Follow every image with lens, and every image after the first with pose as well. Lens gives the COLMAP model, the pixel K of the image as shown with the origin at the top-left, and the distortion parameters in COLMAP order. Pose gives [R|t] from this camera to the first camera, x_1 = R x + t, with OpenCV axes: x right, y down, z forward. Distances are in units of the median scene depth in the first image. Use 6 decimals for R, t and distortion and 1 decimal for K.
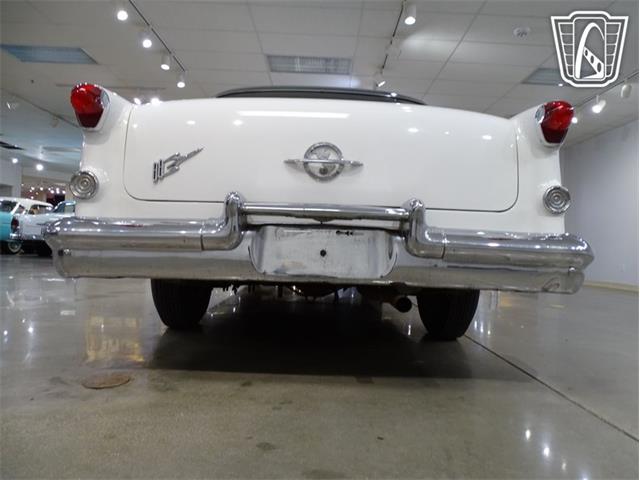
lens RADIAL K [[455.4, 0, 321.2], [0, 455.4, 238.2], [0, 0, 1]] dist [-0.002122, -0.001253]
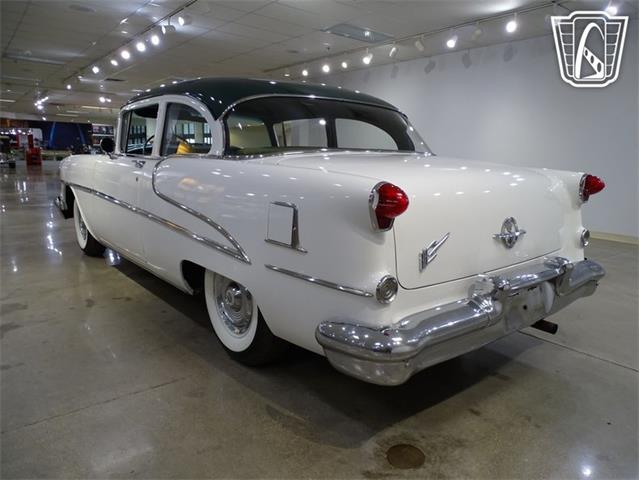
lens RADIAL K [[455.9, 0, 321.9], [0, 455.9, 240.5], [0, 0, 1]] dist [-0.000586, -0.001926]
pose [[0.781387, -0.135352, 0.609191, -1.175863], [-0.011061, 0.973038, 0.230381, -0.431279], [-0.623948, -0.186755, 0.758822, 0.357976]]
